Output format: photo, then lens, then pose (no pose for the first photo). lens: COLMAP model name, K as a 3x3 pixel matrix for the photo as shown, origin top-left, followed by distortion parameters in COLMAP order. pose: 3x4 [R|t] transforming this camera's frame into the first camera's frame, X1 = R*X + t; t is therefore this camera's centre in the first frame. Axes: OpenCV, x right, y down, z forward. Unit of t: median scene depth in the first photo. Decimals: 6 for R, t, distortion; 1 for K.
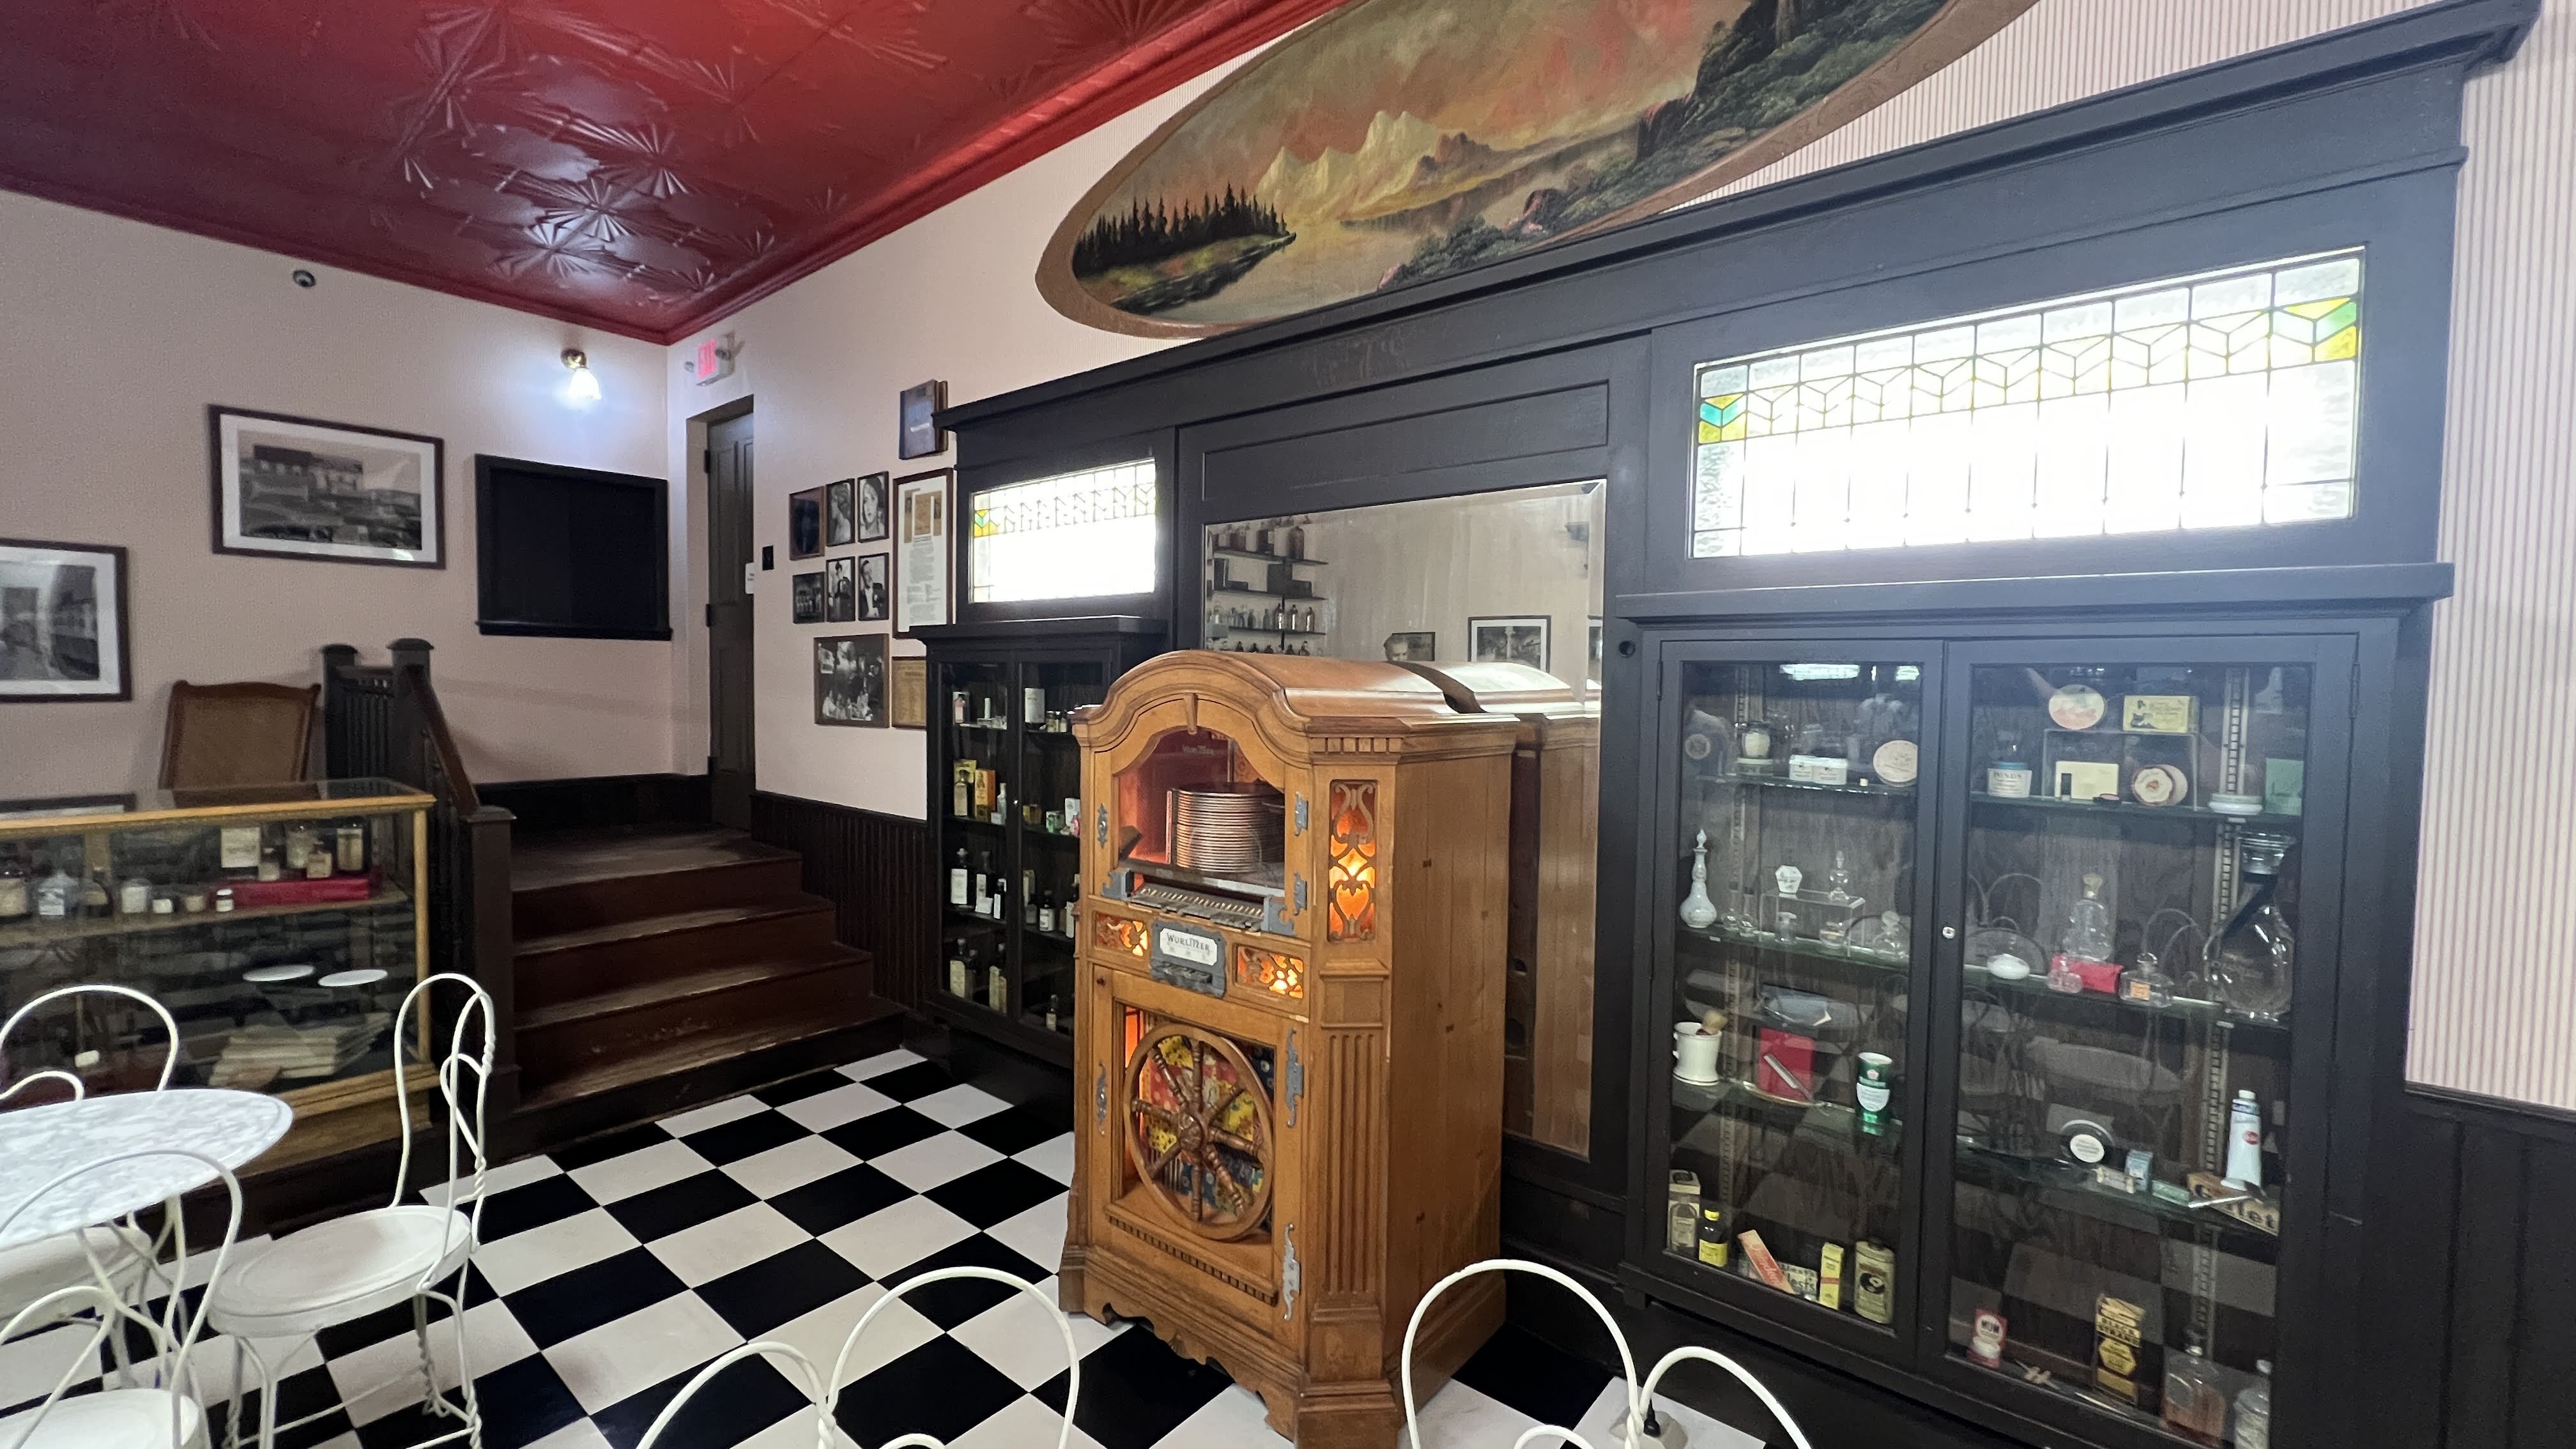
lens RADIAL K [[1036.3, 0, 1285.6], [0, 1036.3, 725.4], [0, 0, 1]] dist [-0.011332, -0.000128]
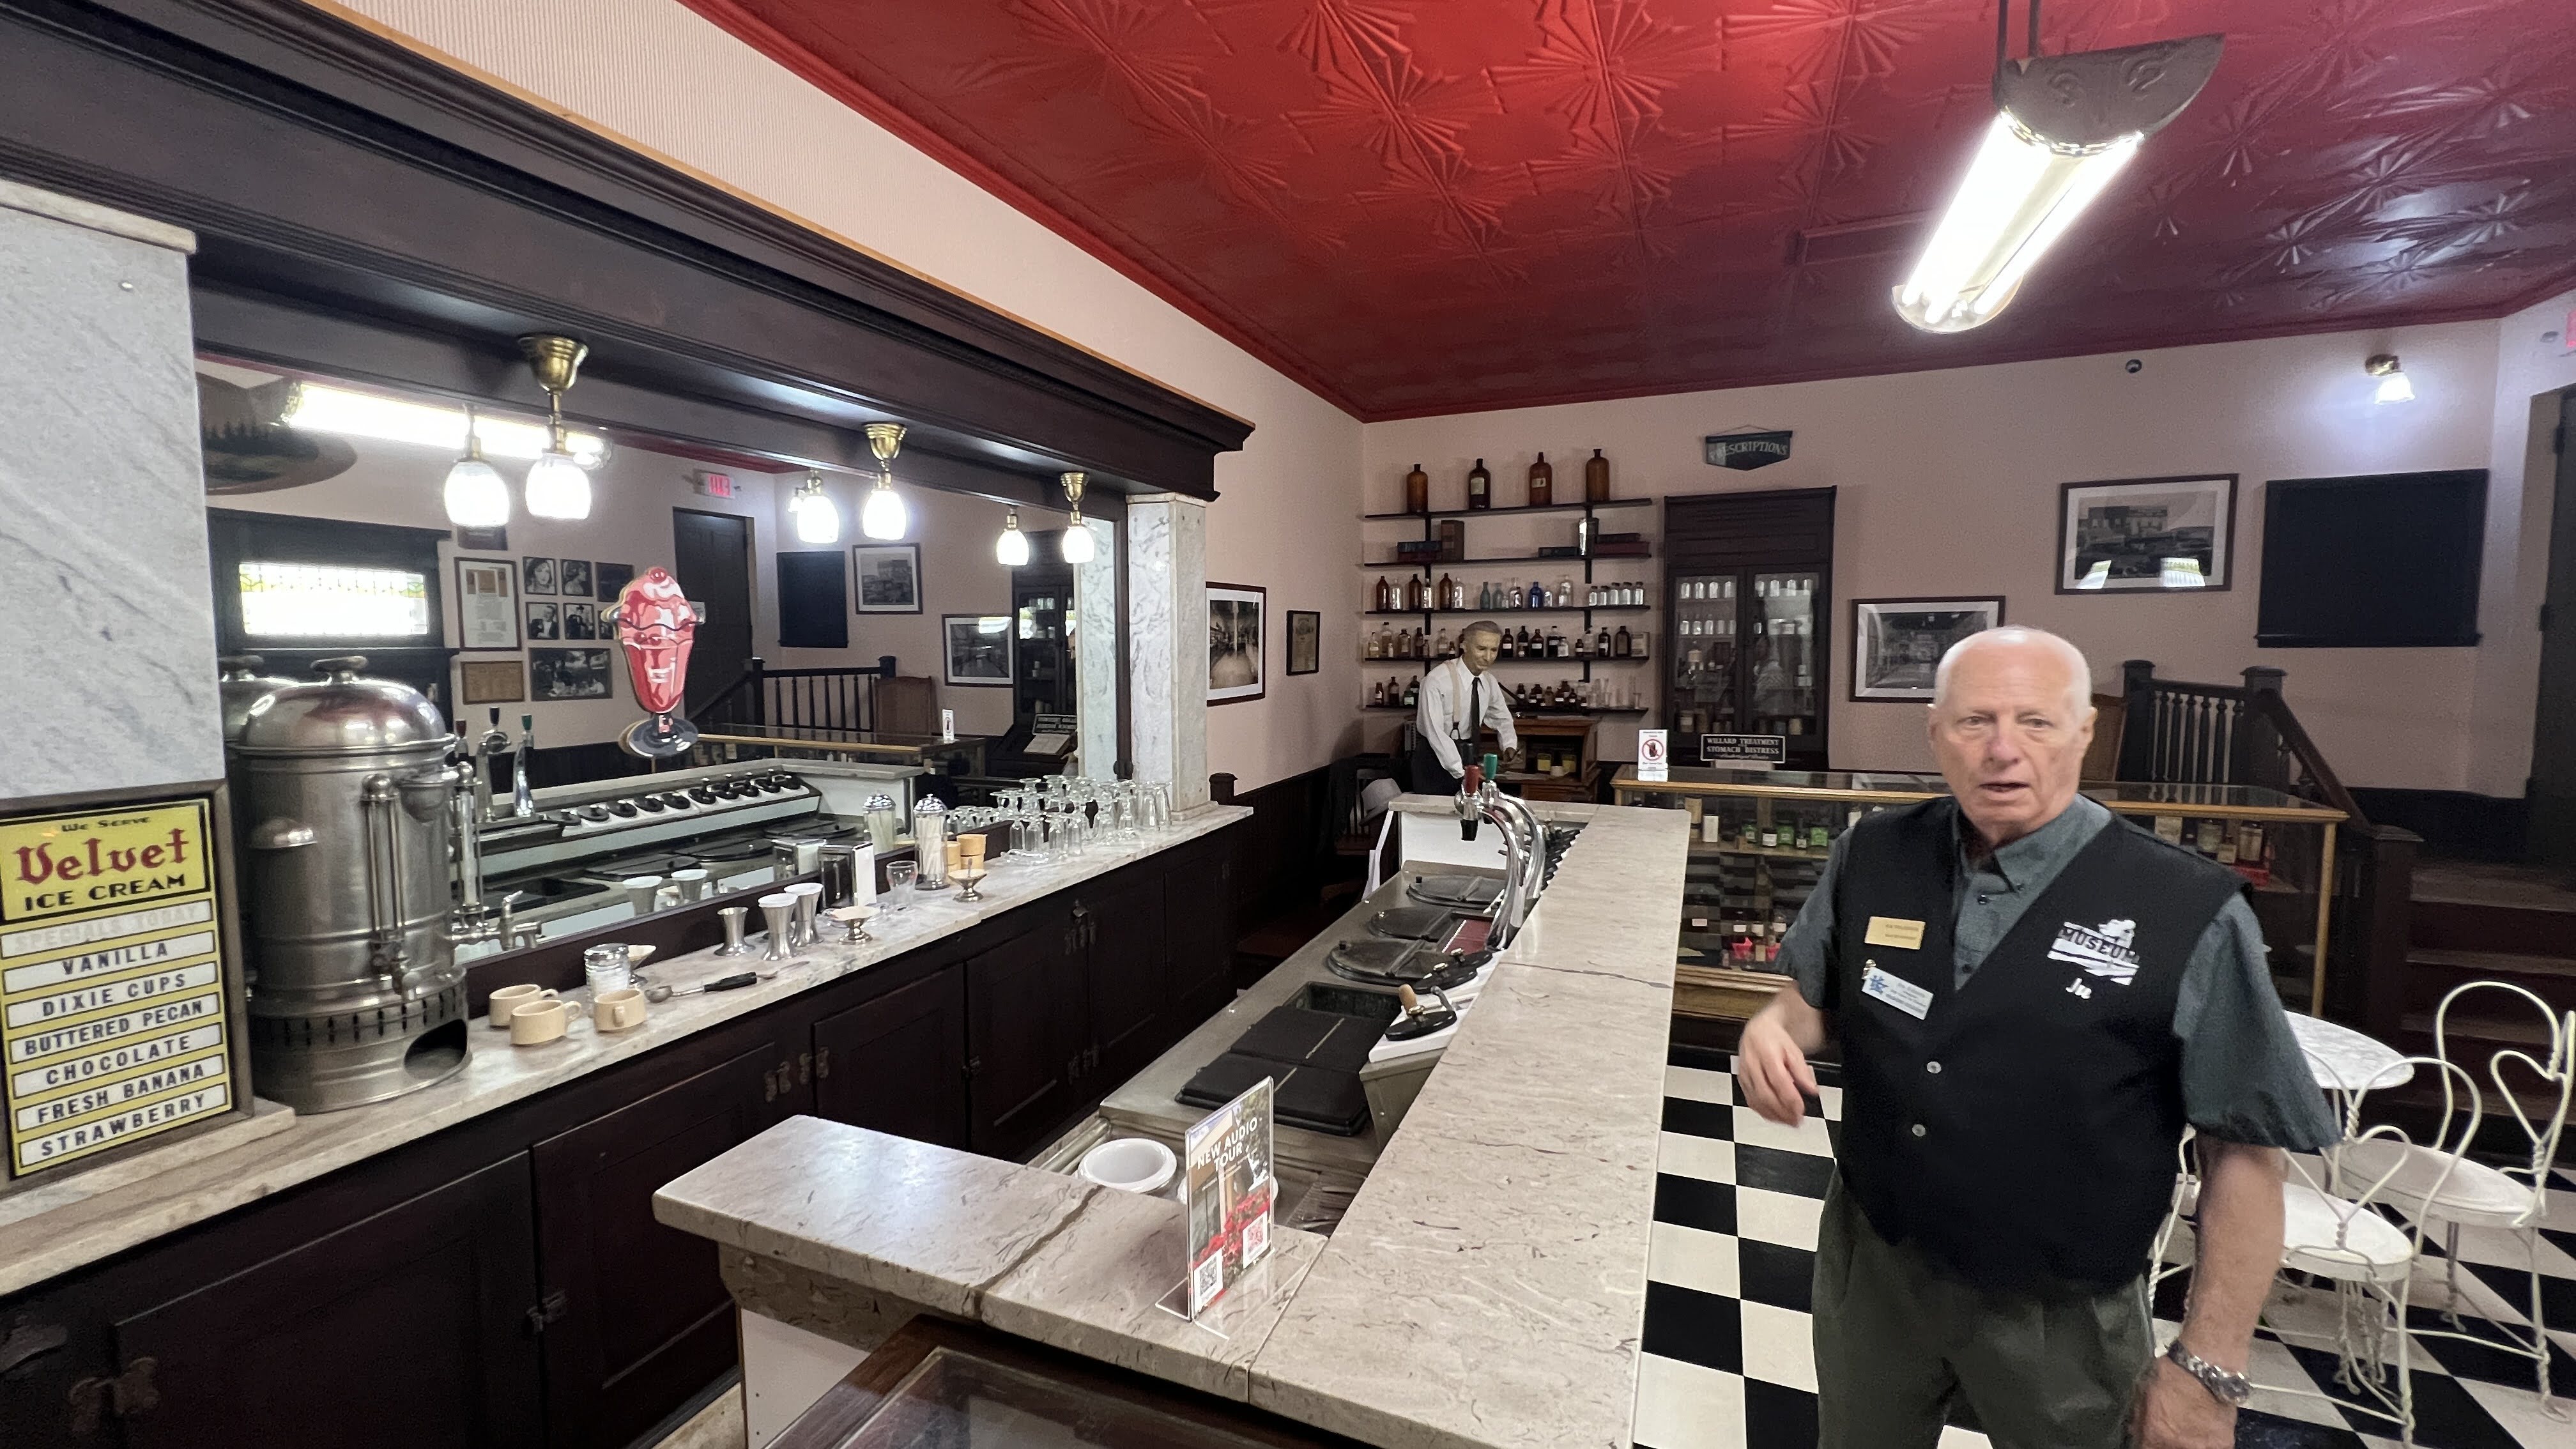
lens RADIAL K [[1032.2, 0, 1285.1], [0, 1032.2, 727.8], [0, 0, 1]] dist [-0.004132, 0.000055]
pose [[0.294742, 0.063764, -0.953447, -0.043526], [-0.027859, 0.997920, 0.058126, -0.041091], [0.955171, 0.009430, 0.295905, -0.336534]]
